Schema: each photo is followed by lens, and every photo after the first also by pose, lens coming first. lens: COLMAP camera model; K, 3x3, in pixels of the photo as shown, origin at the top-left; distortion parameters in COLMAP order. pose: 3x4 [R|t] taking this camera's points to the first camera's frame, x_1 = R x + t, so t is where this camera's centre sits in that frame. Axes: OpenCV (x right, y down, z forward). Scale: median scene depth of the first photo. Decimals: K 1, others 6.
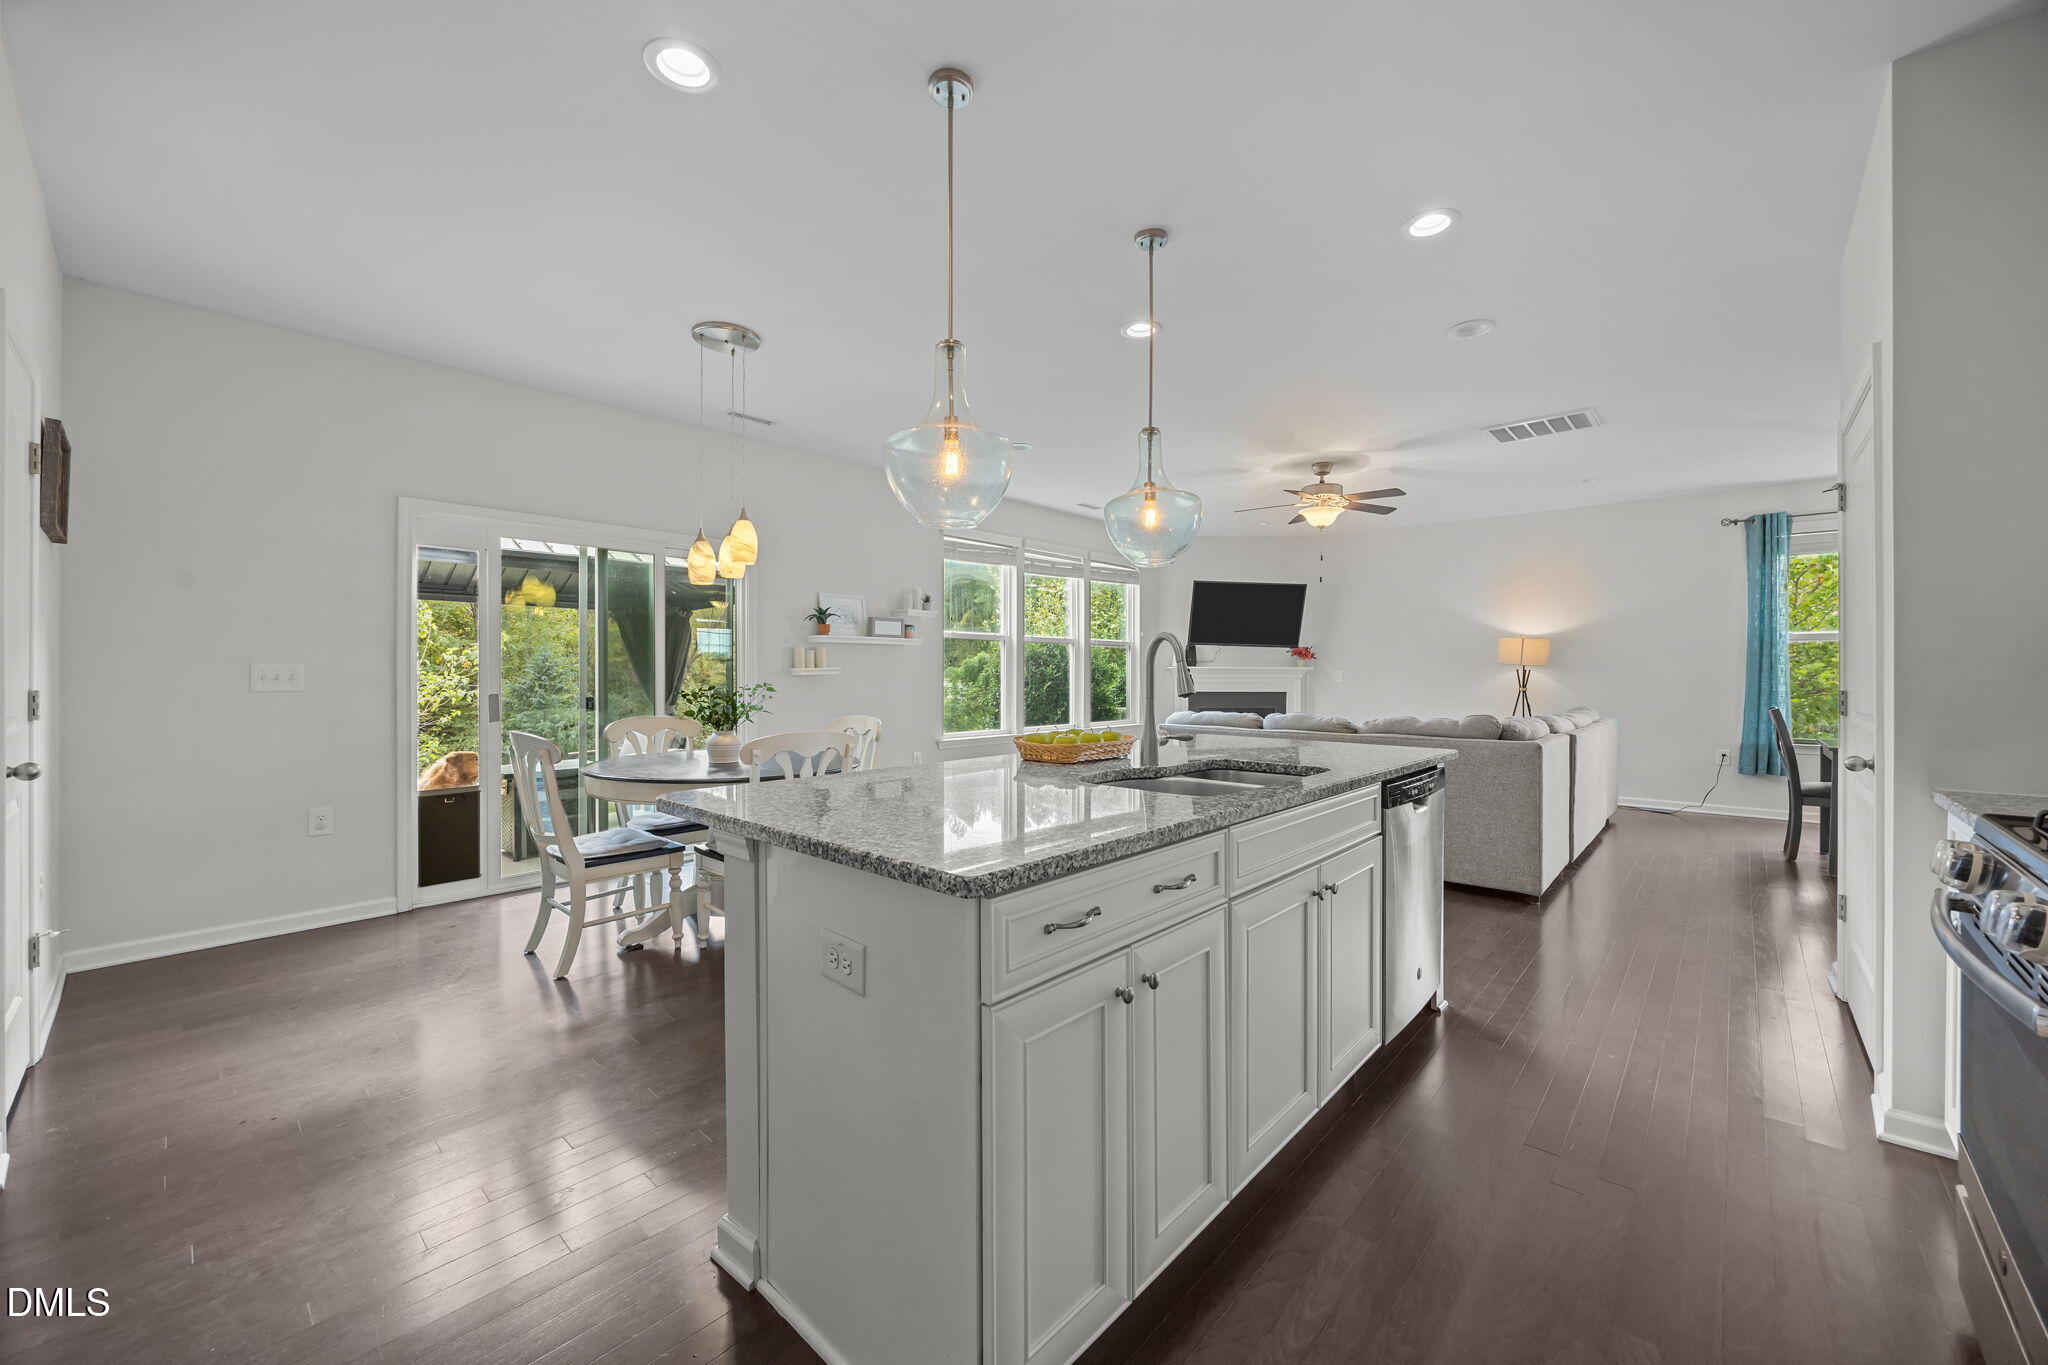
lens RADIAL K [[789.0, 0, 1014.5], [0, 789.0, 674.0], [0, 0, 1]] dist [-0.000939, 0.000067]
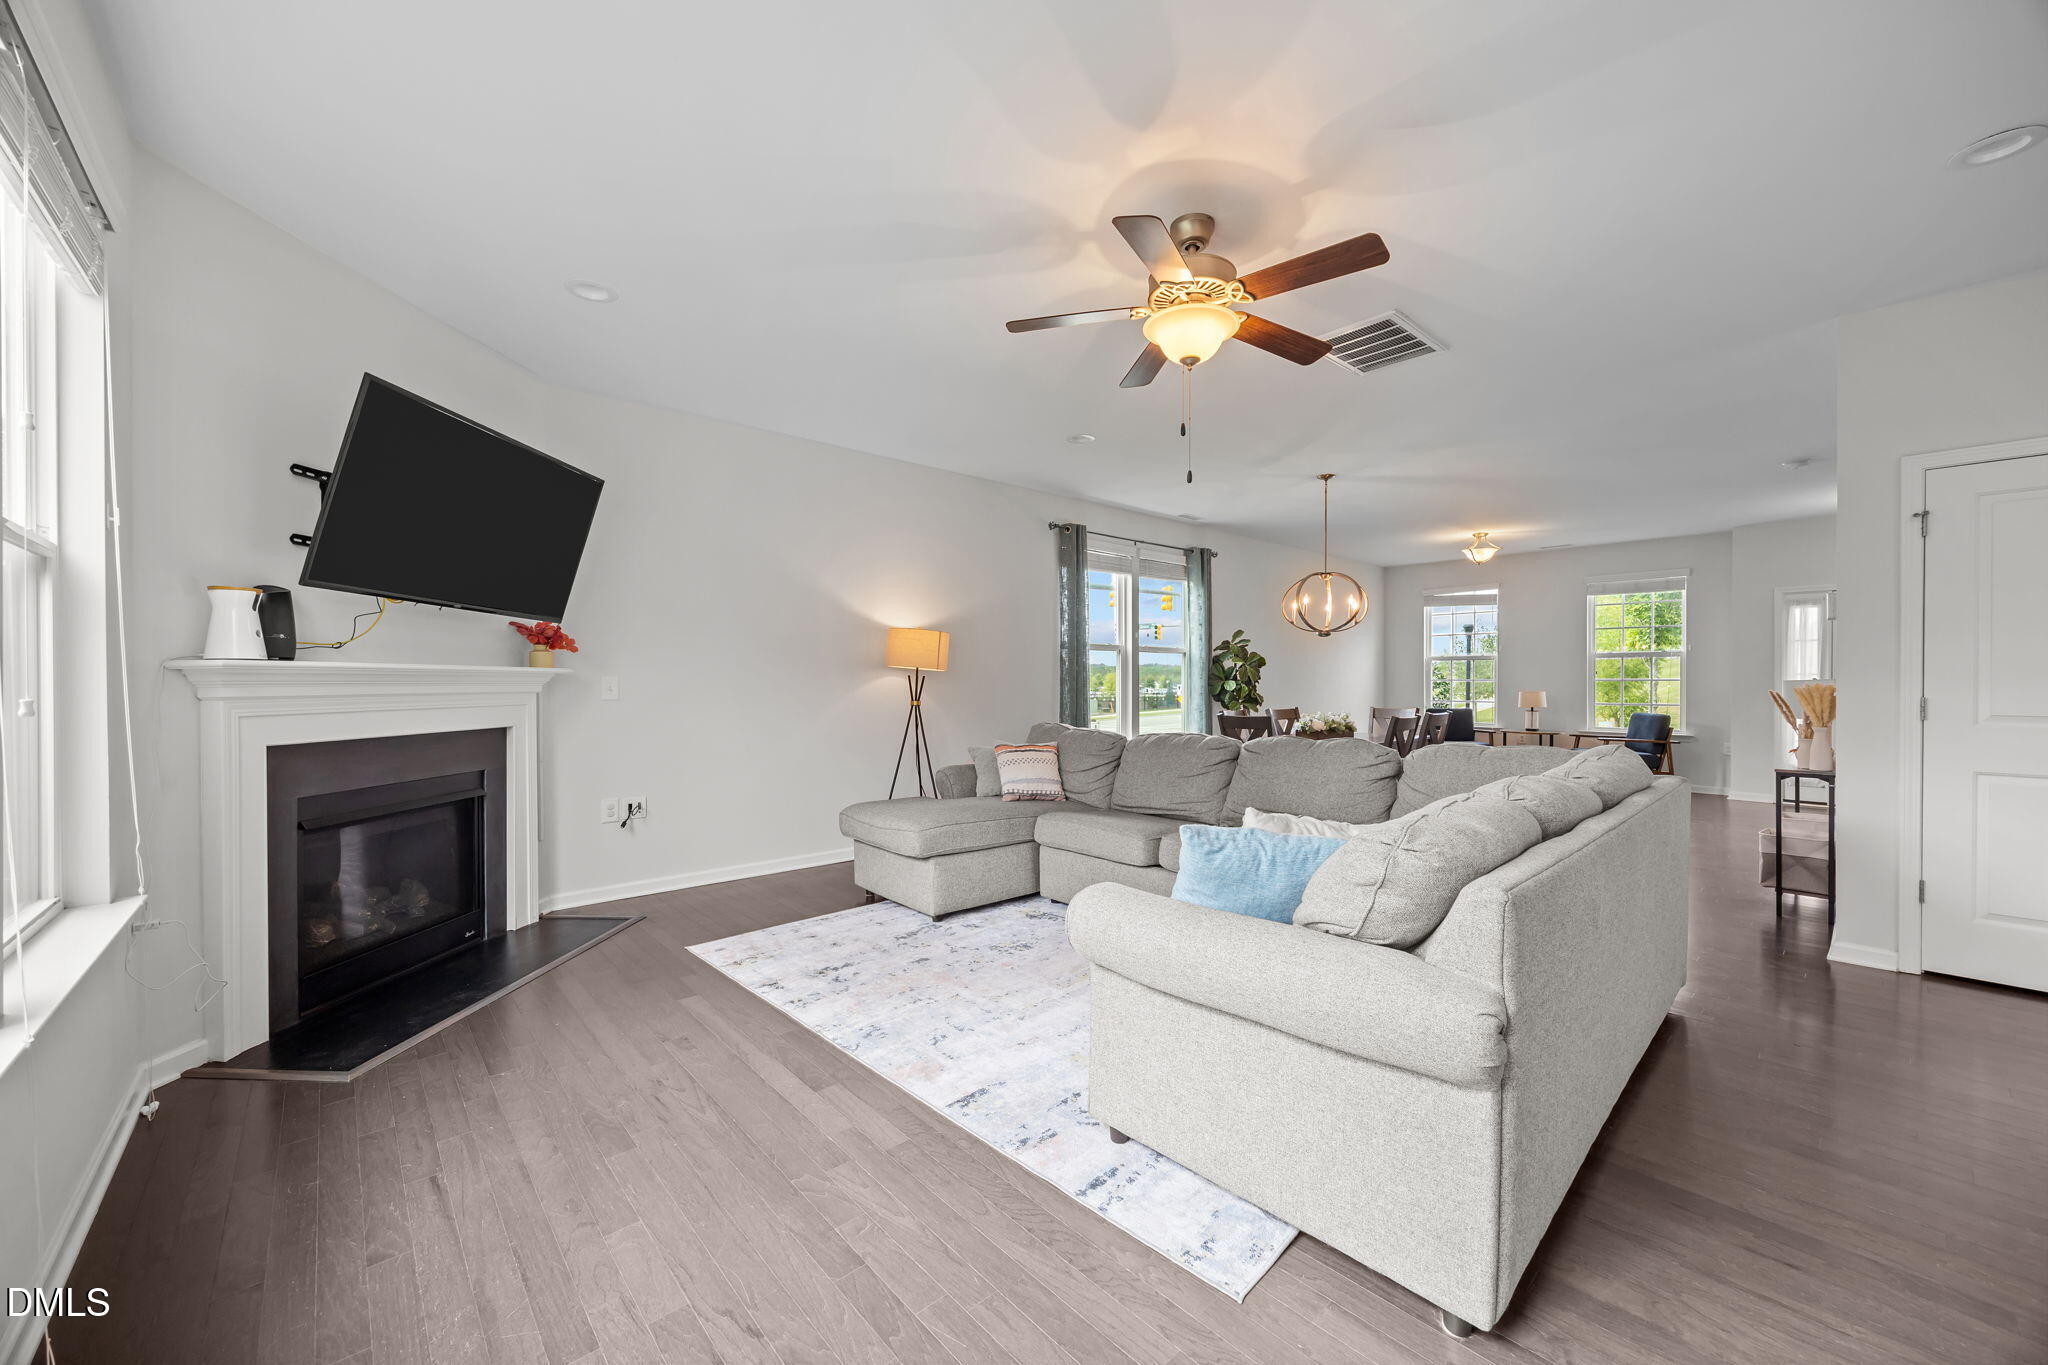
lens RADIAL K [[789.0, 0, 1056.8], [0, 789.0, 688.2], [0, 0, 1]] dist [-0.000939, 0.000067]
pose [[0.065640, -0.011362, 0.997779, -0.065463], [0.001151, 0.999935, 0.011310, -0.002529], [-0.997843, 0.000406, 0.065649, 0.887011]]
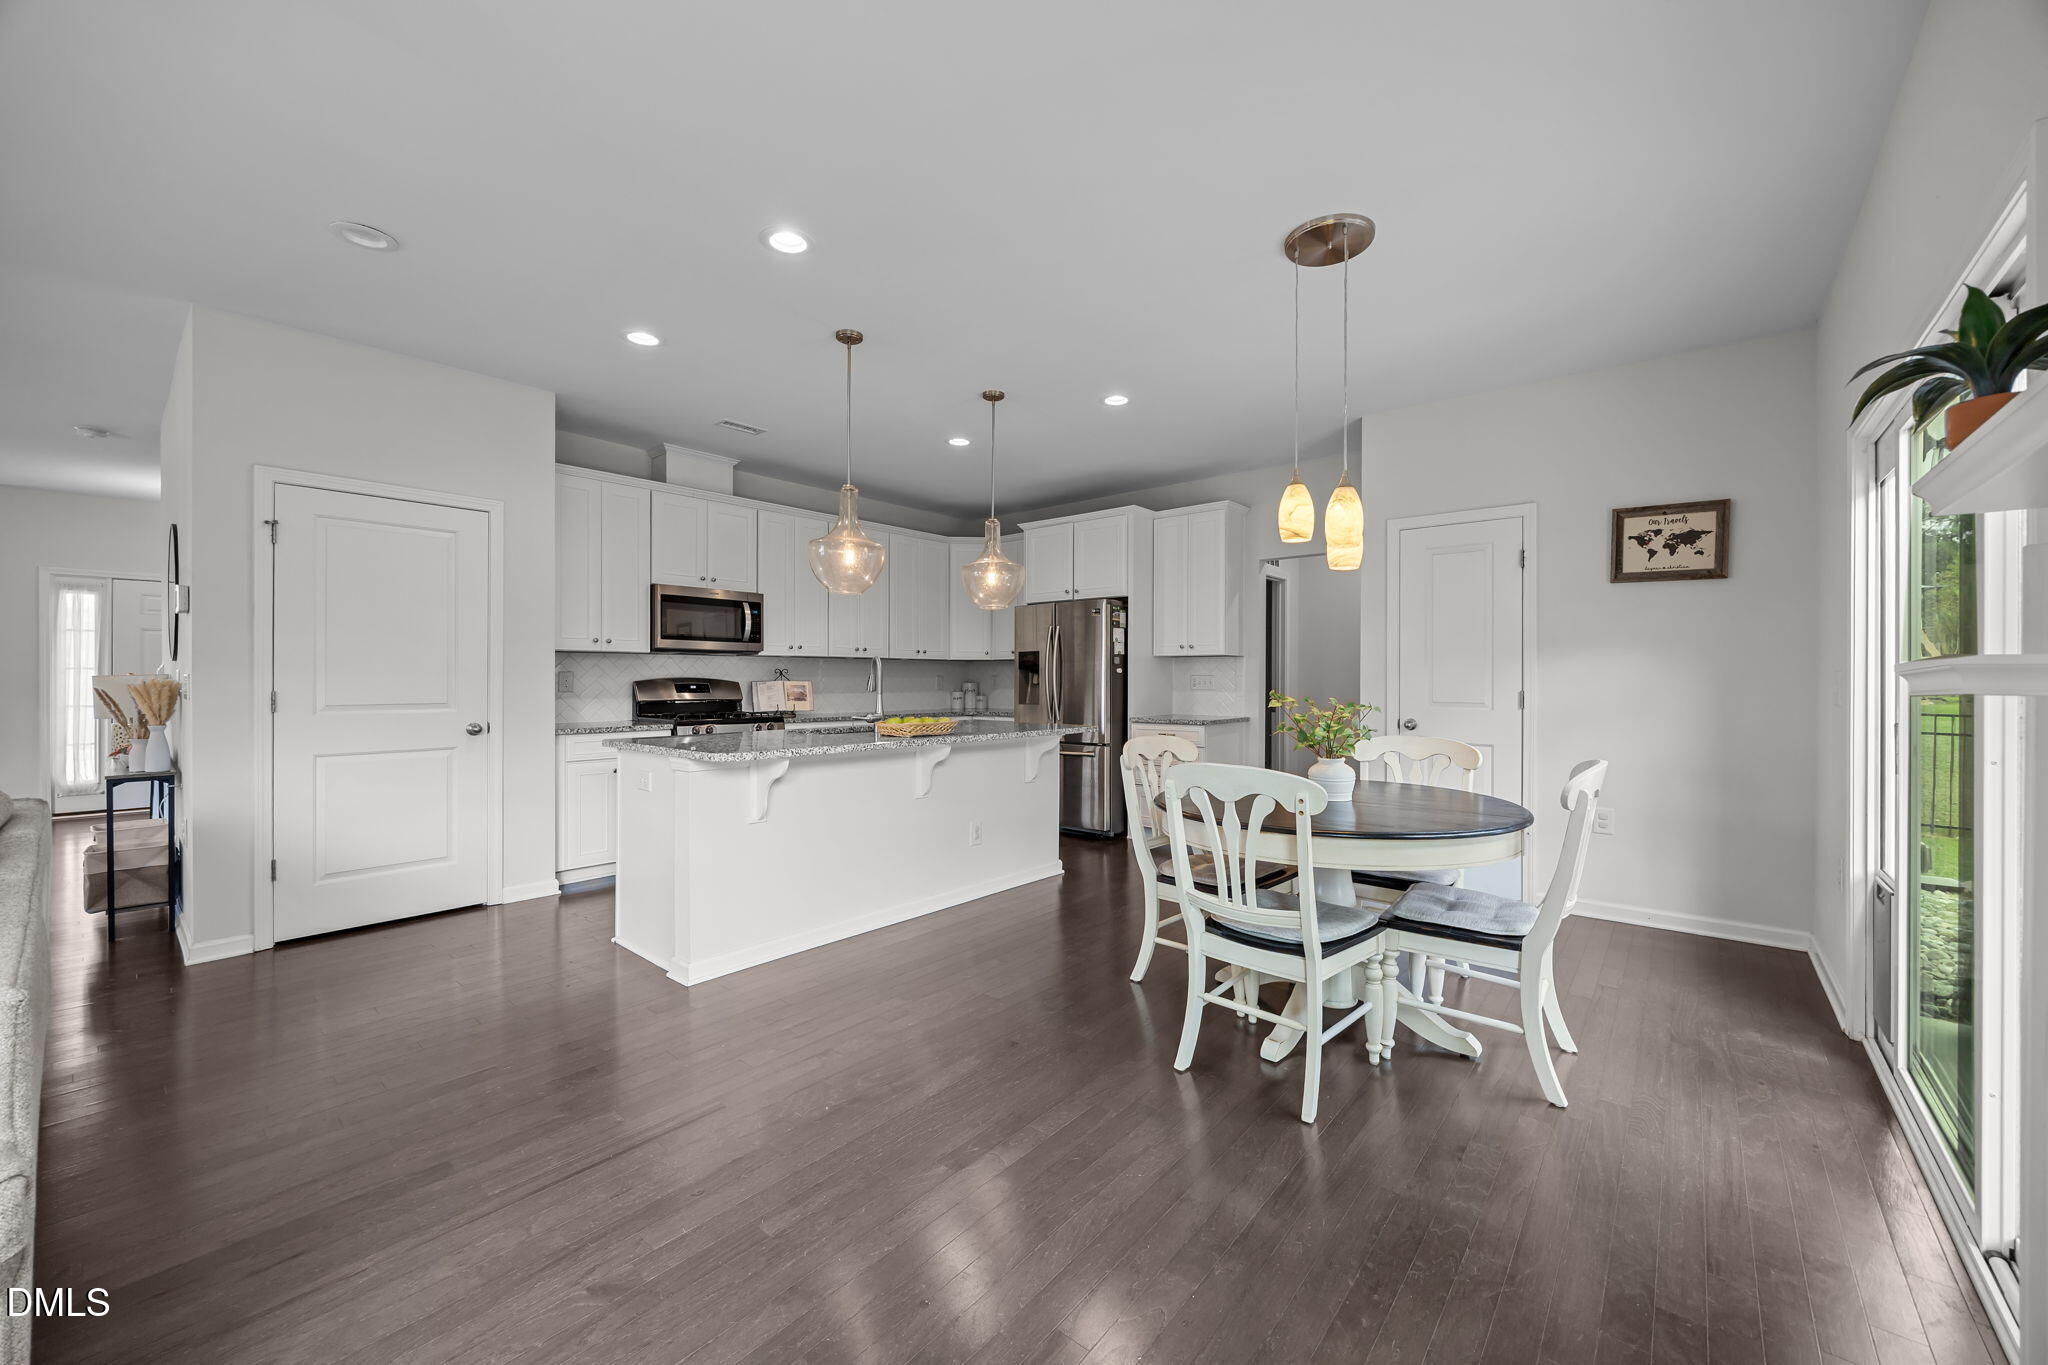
lens RADIAL K [[789.0, 0, 1014.2], [0, 789.0, 676.2], [0, 0, 1]] dist [-0.000939, 0.000067]
pose [[-0.999118, -0.002470, -0.041907, -0.021619], [-0.002456, 0.999997, -0.000388, -0.001825], [0.041908, -0.000285, -0.999121, 0.931608]]
